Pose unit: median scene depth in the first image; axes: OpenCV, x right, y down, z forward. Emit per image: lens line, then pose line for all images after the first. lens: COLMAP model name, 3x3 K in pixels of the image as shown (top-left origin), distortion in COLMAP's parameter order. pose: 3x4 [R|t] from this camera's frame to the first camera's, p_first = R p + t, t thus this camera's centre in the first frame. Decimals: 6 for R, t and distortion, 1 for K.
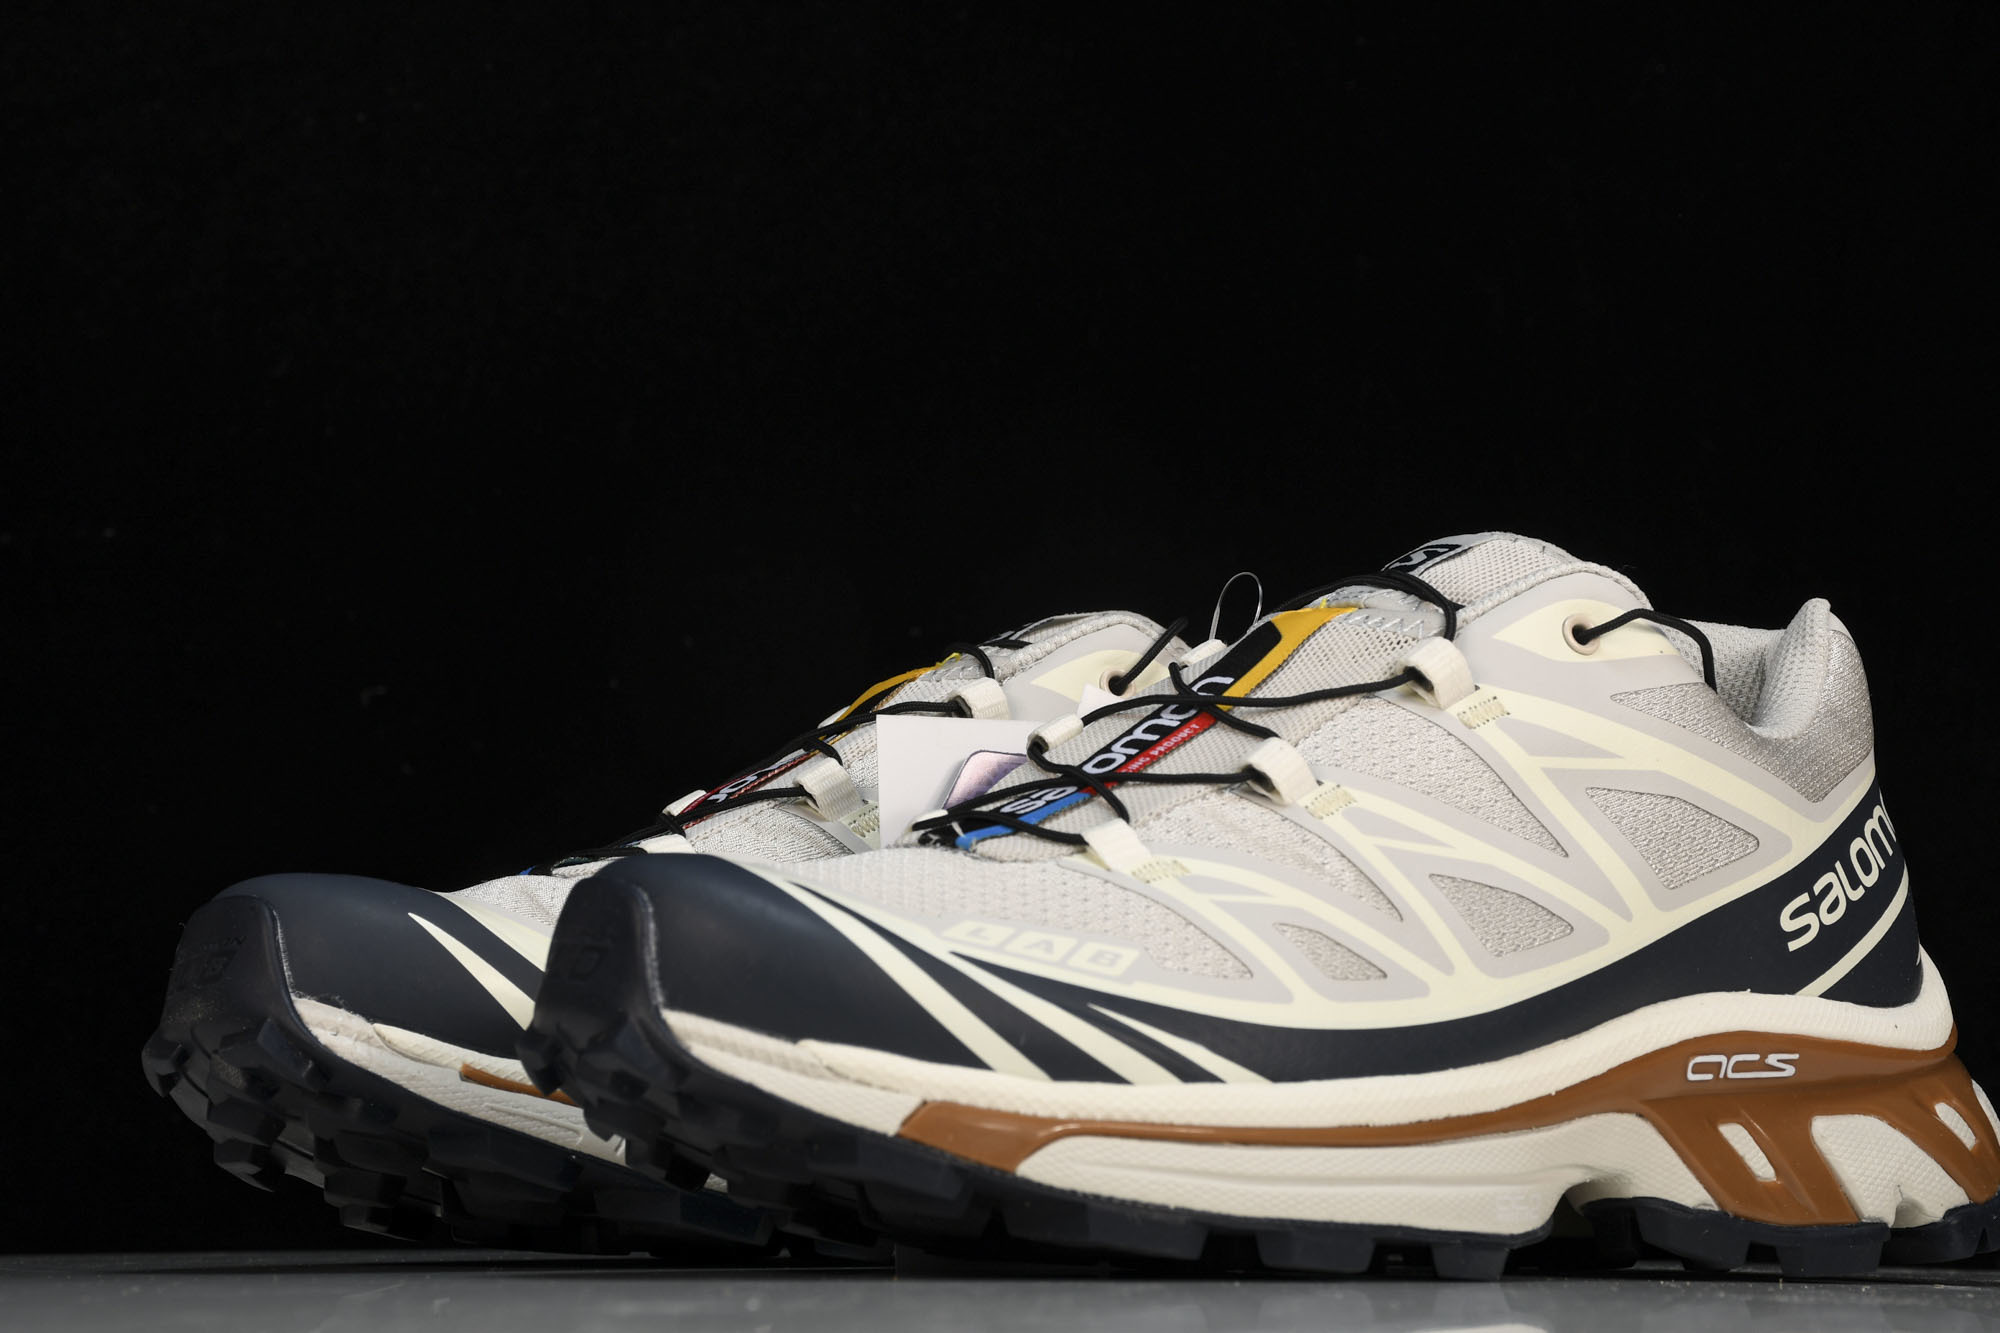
lens RADIAL K [[5151.2, 0, 1000.0], [0, 5151.2, 666.5], [0, 0, 1]] dist [0.493314, 0.769092]
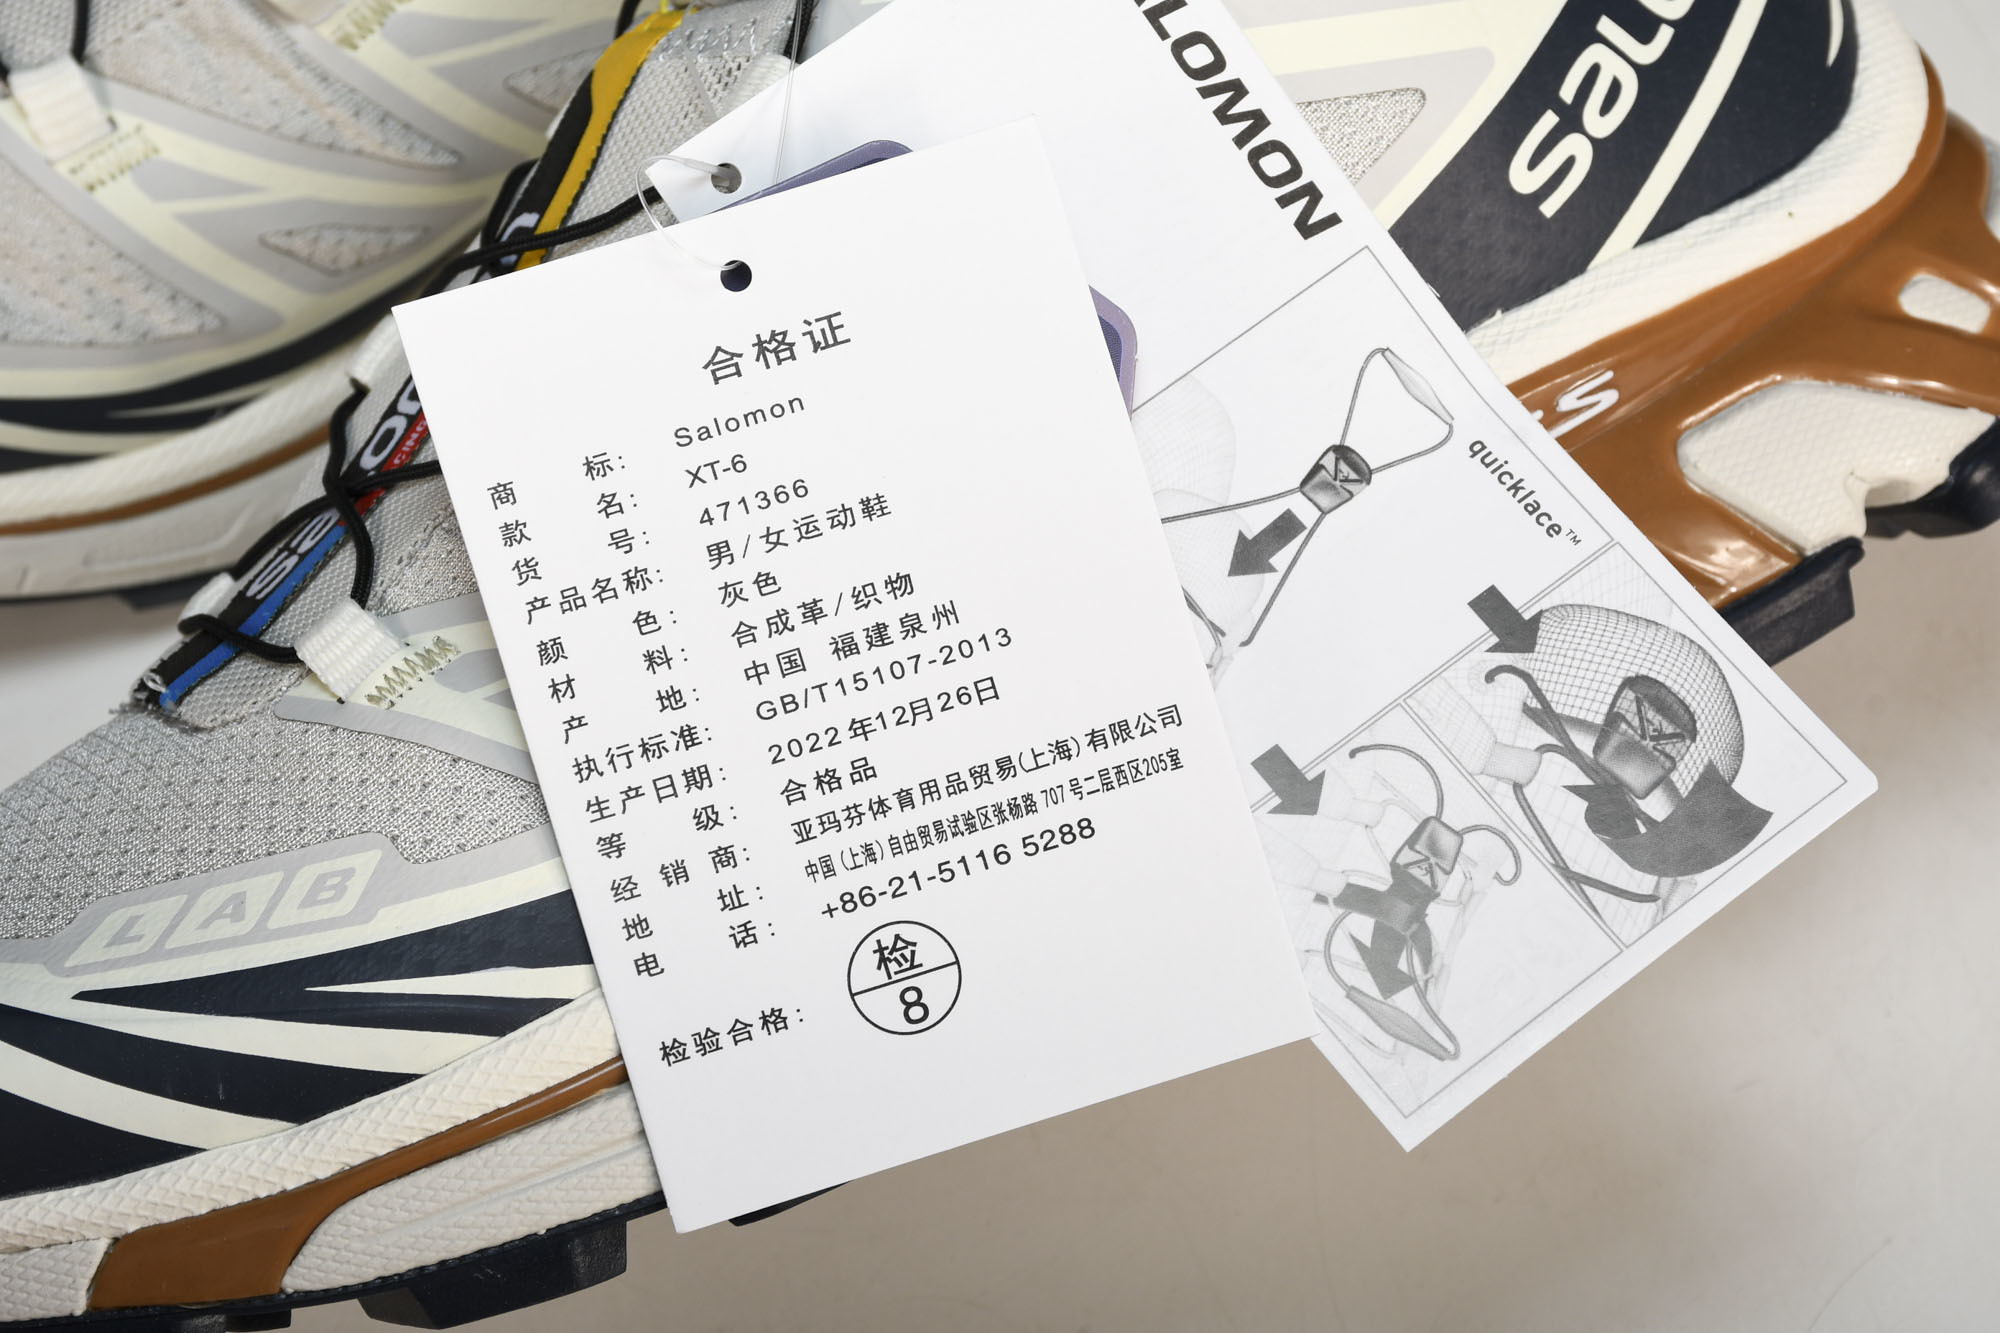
lens RADIAL K [[5151.2, 0, 1000.0], [0, 5151.2, 666.5], [0, 0, 1]] dist [0.493314, 0.769092]
pose [[0.882116, -0.335599, -0.330522, 0.291582], [0.423994, 0.871386, 0.246811, -0.083919], [0.205182, -0.357856, 0.910955, 0.408192]]
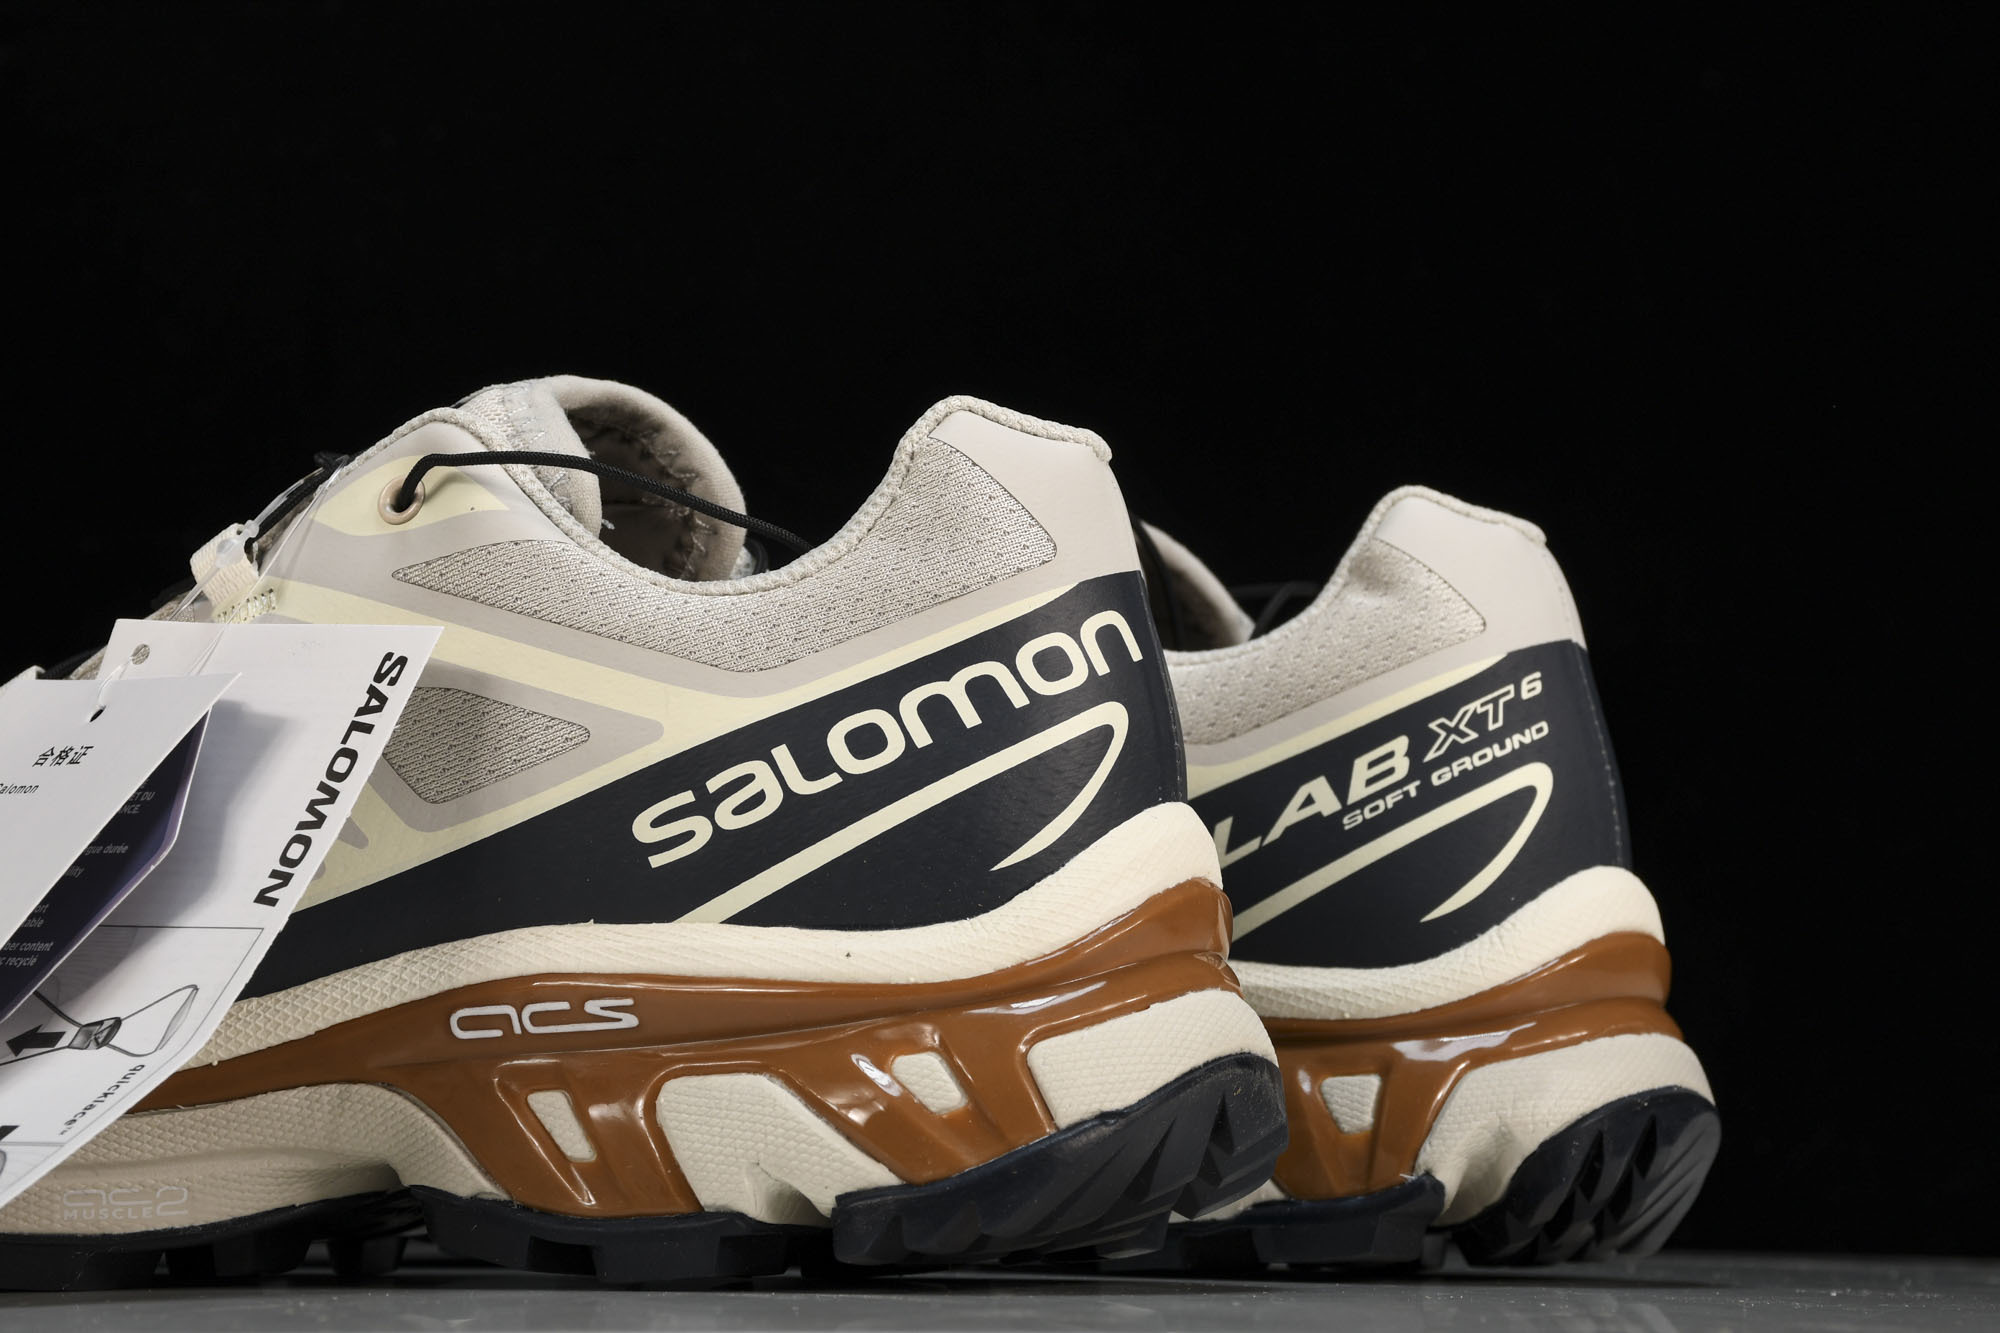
lens RADIAL K [[5151.2, 0, 1000.0], [0, 5151.2, 666.5], [0, 0, 1]] dist [0.493314, 0.769092]
pose [[0.485158, -0.082667, -0.870510, 0.881852], [0.083545, 0.995349, -0.047961, 0.068212], [0.870426, -0.049458, 0.489808, 0.689465]]
